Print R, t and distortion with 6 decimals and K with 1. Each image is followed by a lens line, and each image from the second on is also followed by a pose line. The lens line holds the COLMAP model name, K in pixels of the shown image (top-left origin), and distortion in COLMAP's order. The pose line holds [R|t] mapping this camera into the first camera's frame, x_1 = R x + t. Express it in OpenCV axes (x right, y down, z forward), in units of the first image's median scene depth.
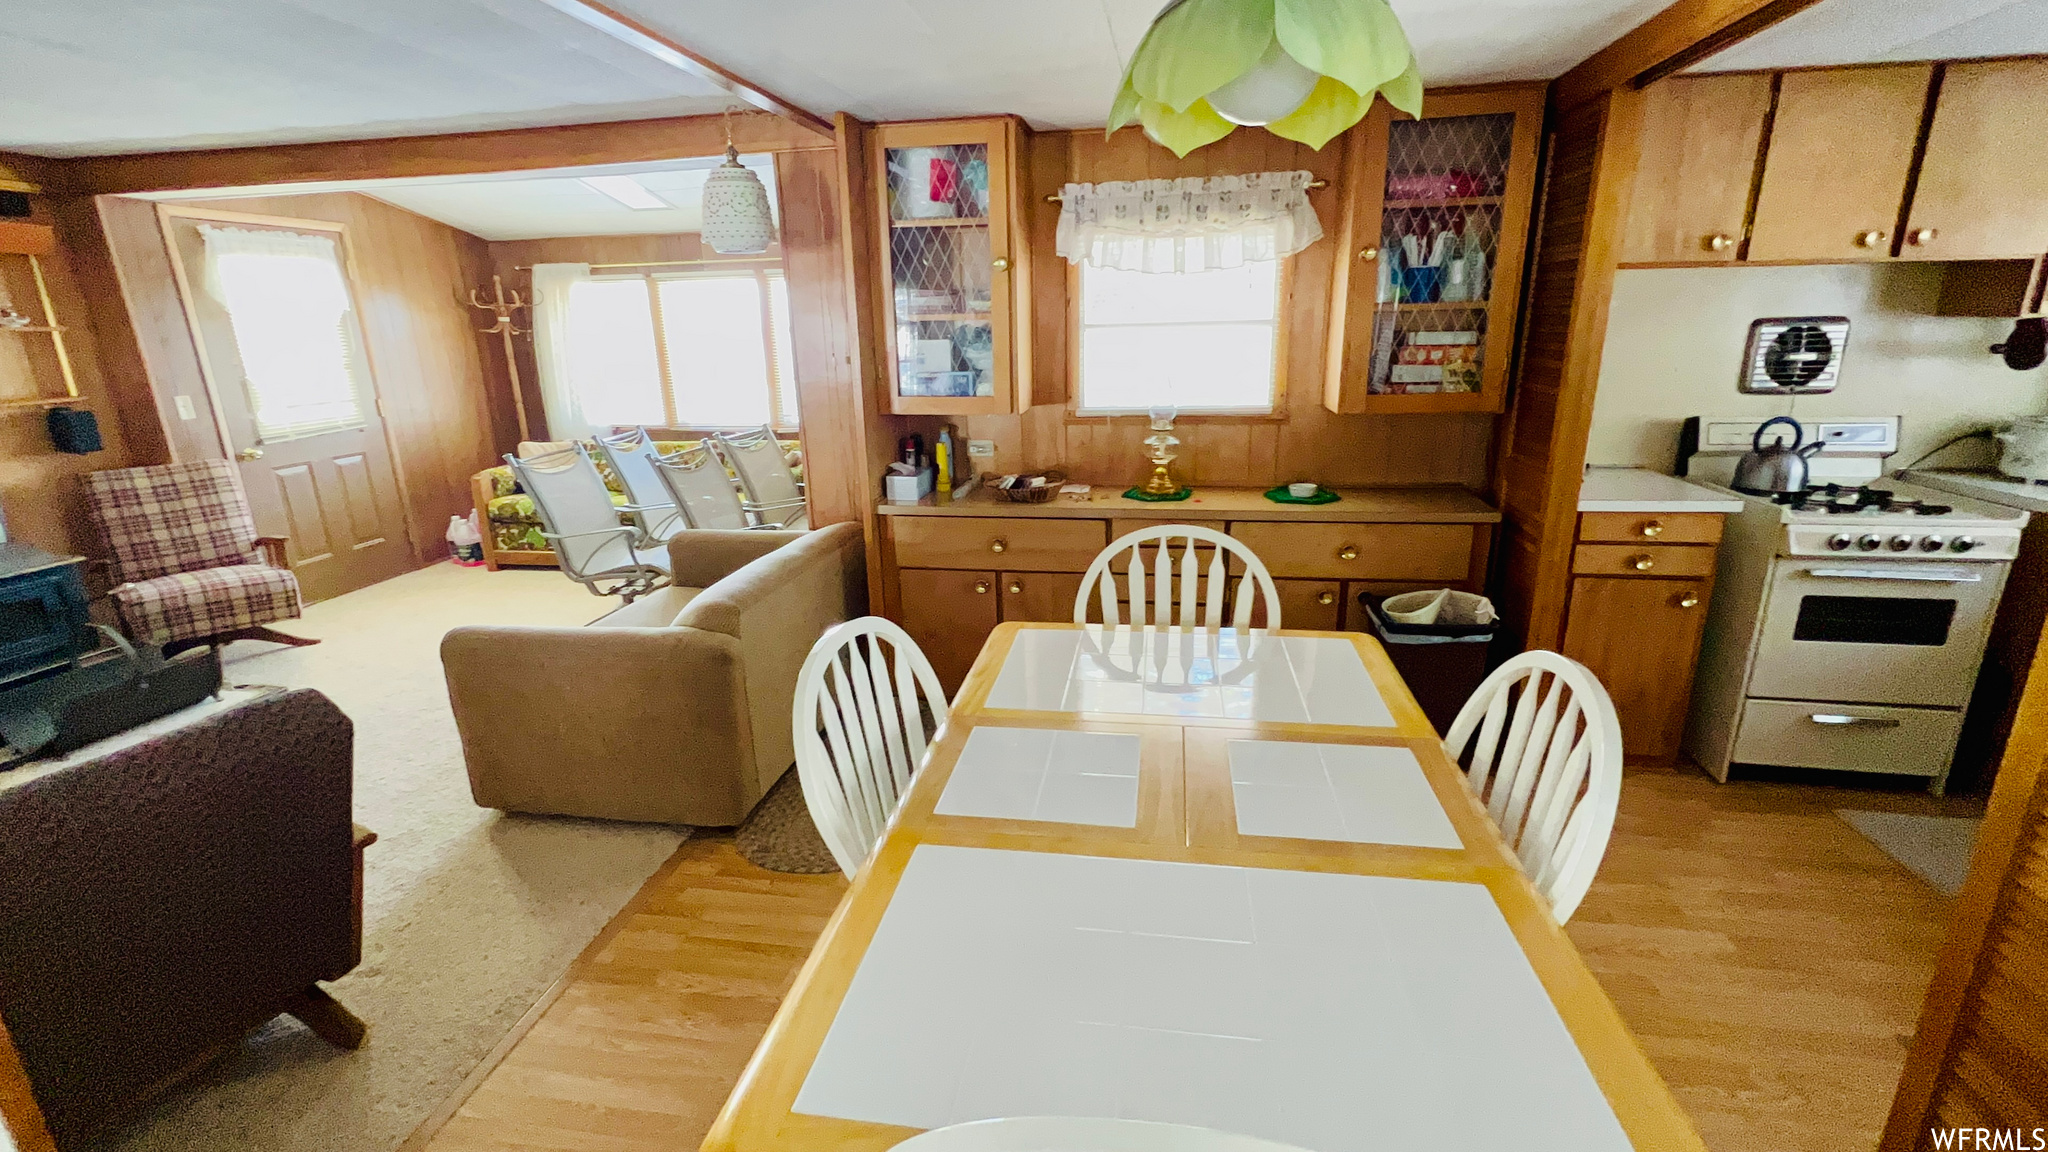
lens RADIAL K [[897.0, 0, 1019.5], [0, 897.0, 580.3], [0, 0, 1]] dist [0.000322, -0.000258]
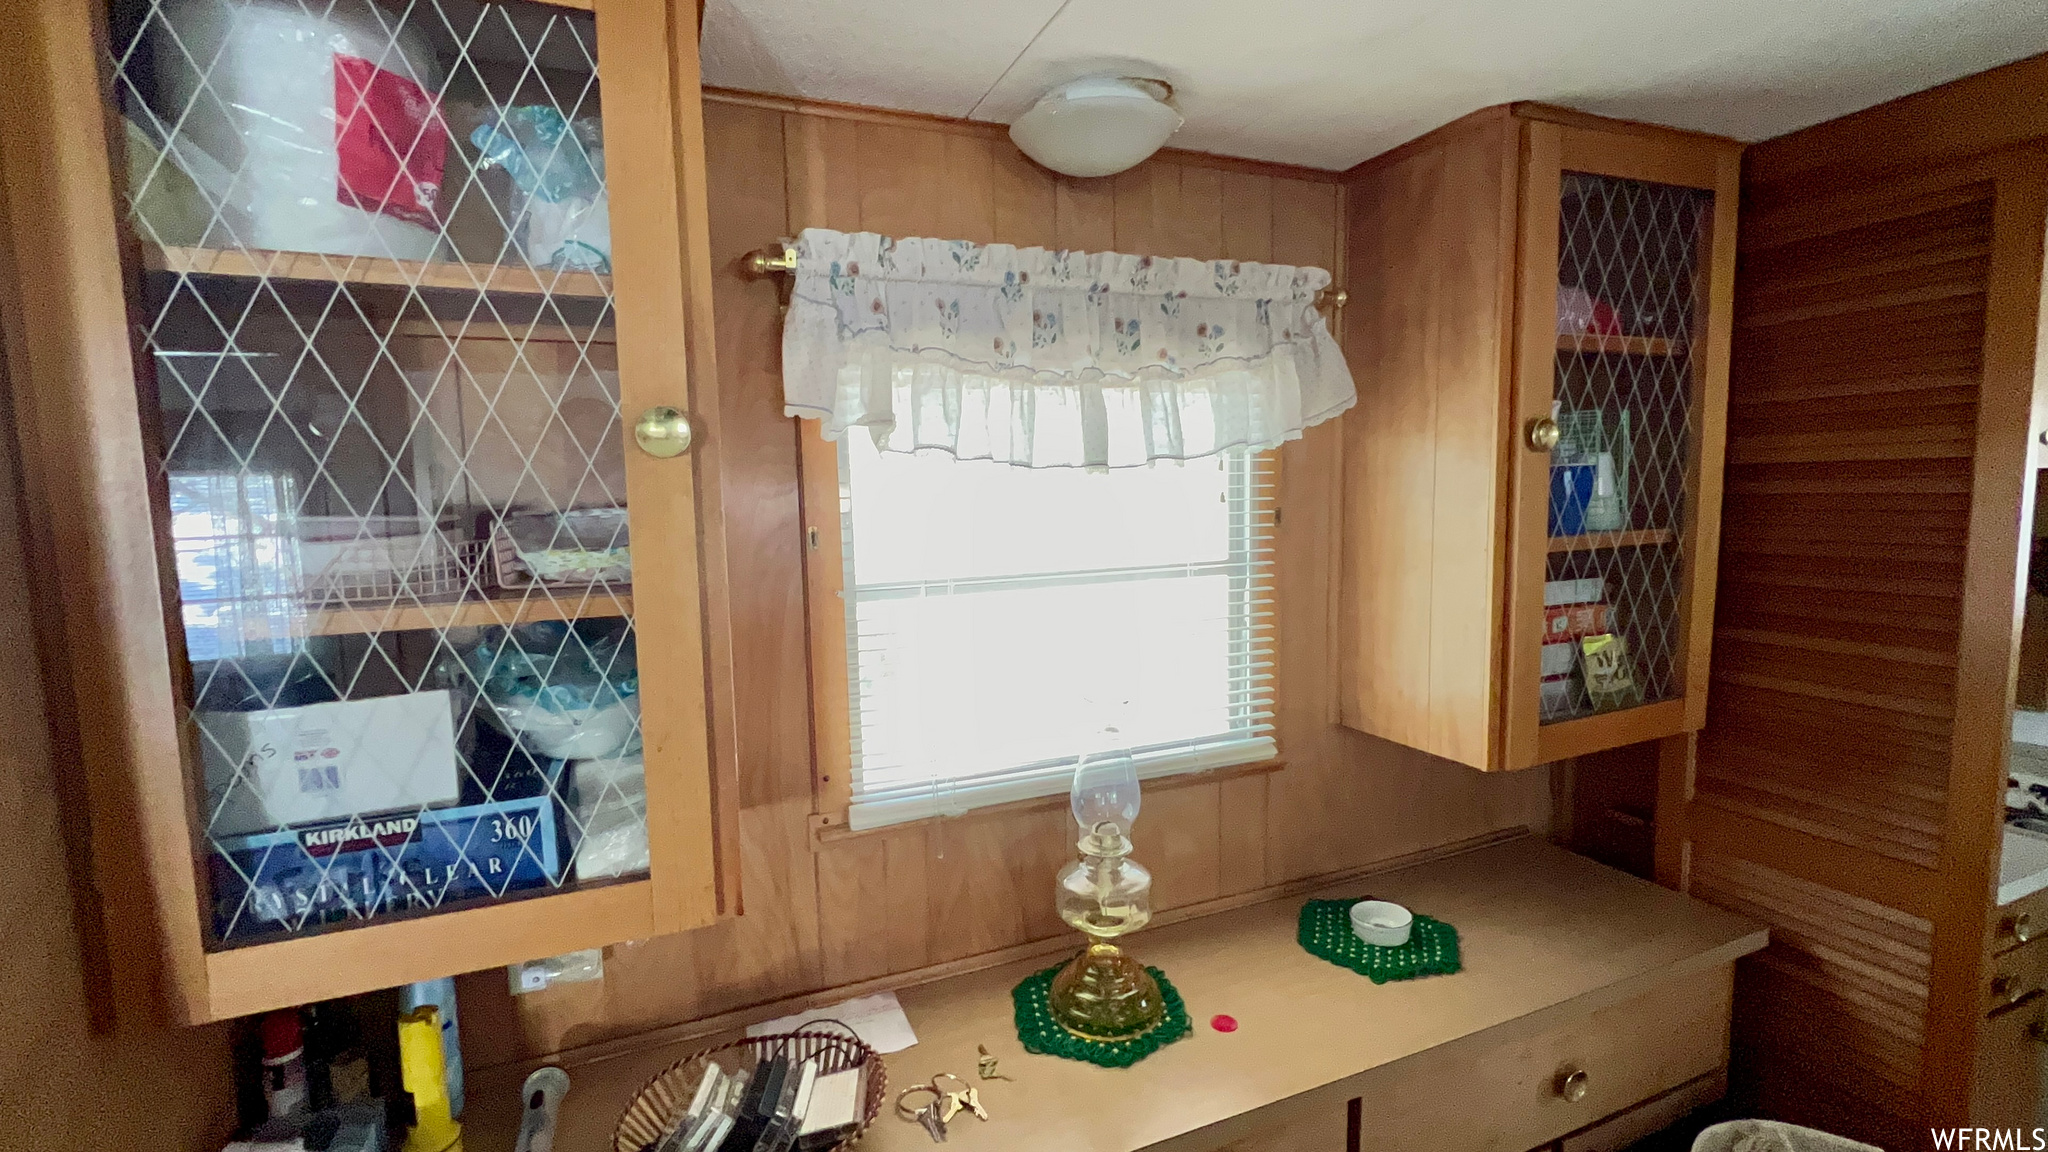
lens RADIAL K [[897.0, 0, 1019.5], [0, 897.0, 580.3], [0, 0, 1]] dist [0.000322, -0.000258]
pose [[0.844698, -0.054919, 0.532418, -0.076304], [0.157907, 0.976018, -0.149848, -0.237176], [-0.511420, 0.210649, 0.833112, 0.689137]]
